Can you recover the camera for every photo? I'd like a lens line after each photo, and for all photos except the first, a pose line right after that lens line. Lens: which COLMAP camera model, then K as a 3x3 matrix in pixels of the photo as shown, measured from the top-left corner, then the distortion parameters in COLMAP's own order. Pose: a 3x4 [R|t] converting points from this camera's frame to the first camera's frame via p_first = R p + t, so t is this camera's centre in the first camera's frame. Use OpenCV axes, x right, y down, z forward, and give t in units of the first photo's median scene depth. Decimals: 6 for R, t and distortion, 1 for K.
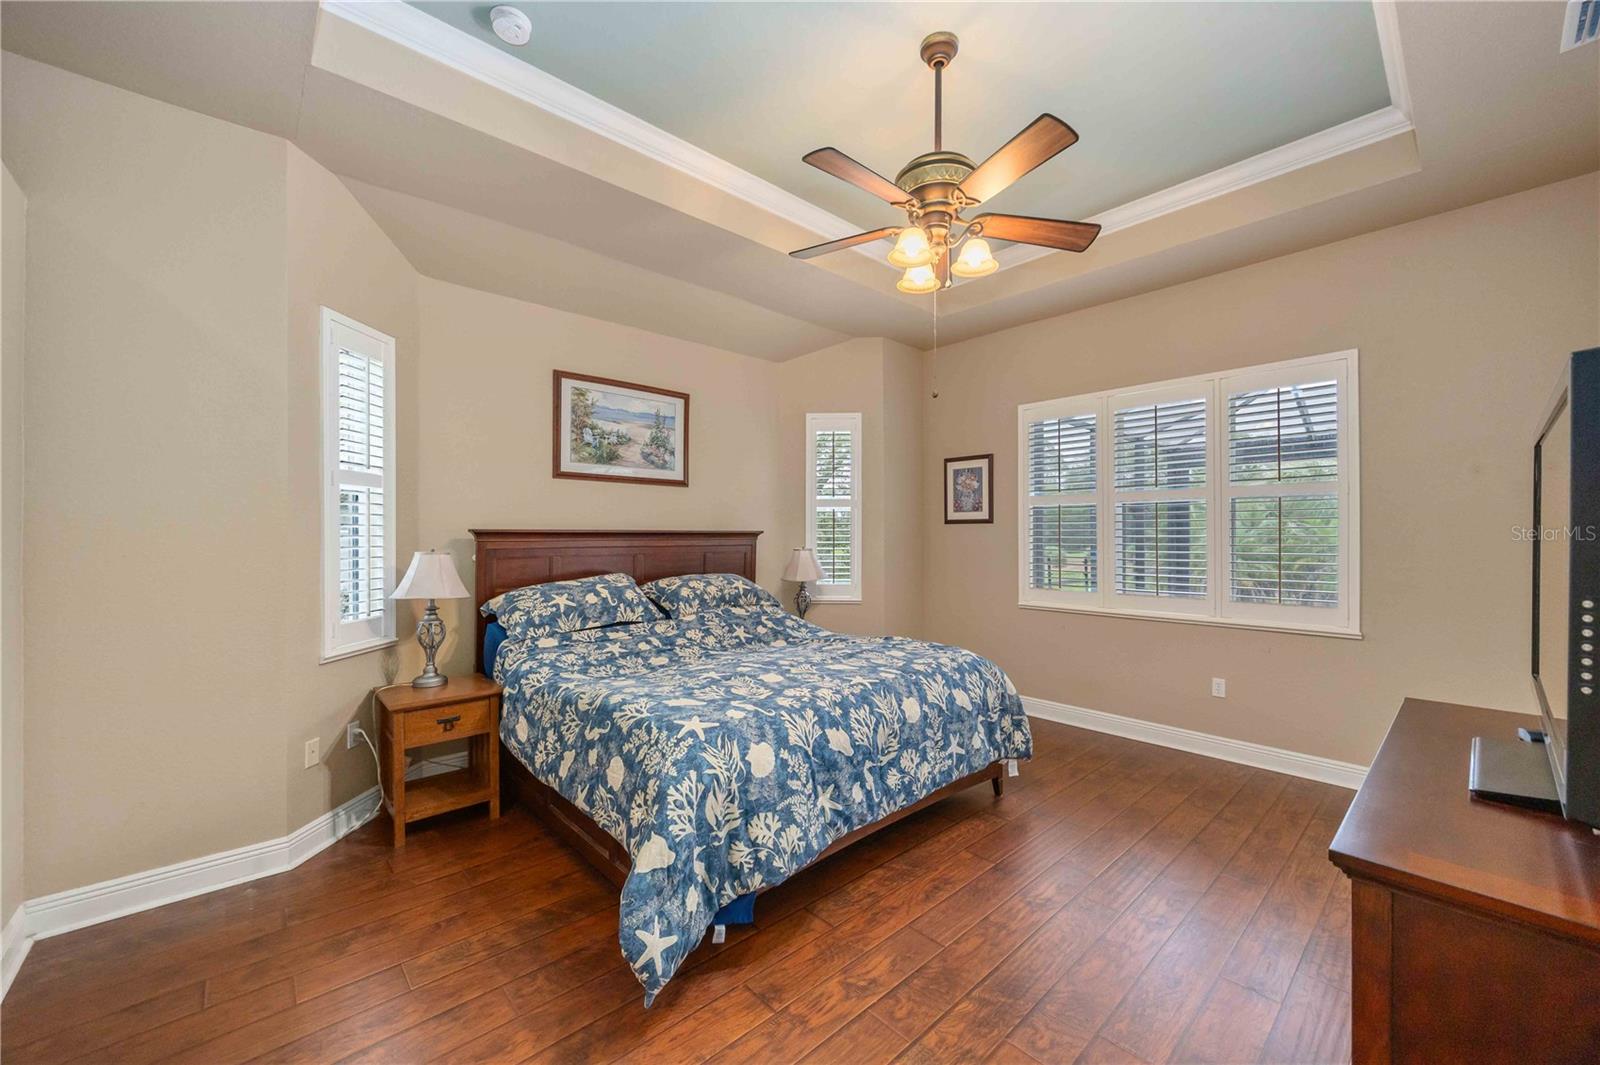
lens RADIAL K [[625.7, 0, 814.4], [0, 625.7, 531.9], [0, 0, 1]] dist [-0.000692, 0.000157]
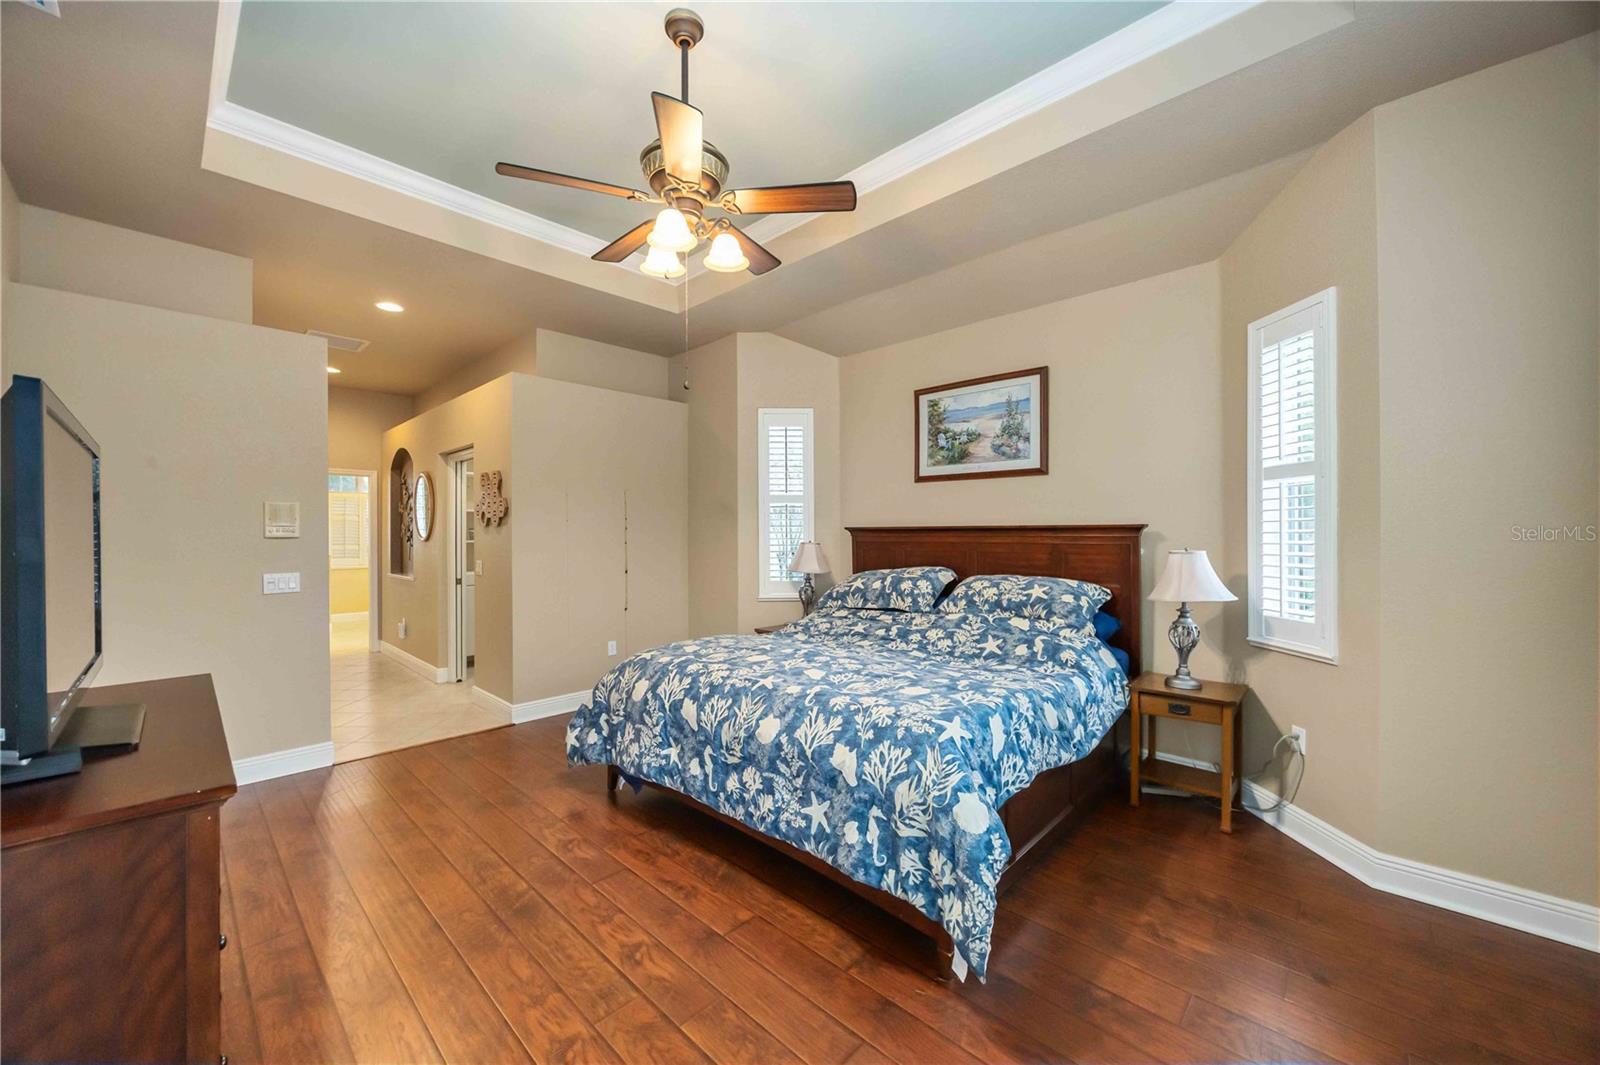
lens RADIAL K [[625.7, 0, 802.8], [0, 625.7, 536.6], [0, 0, 1]] dist [-0.000692, 0.000157]
pose [[0.034966, 0.011143, -0.999326, 0.872813], [0.010345, 0.999880, 0.011511, -0.000170], [0.999335, -0.010740, 0.034846, 0.856884]]
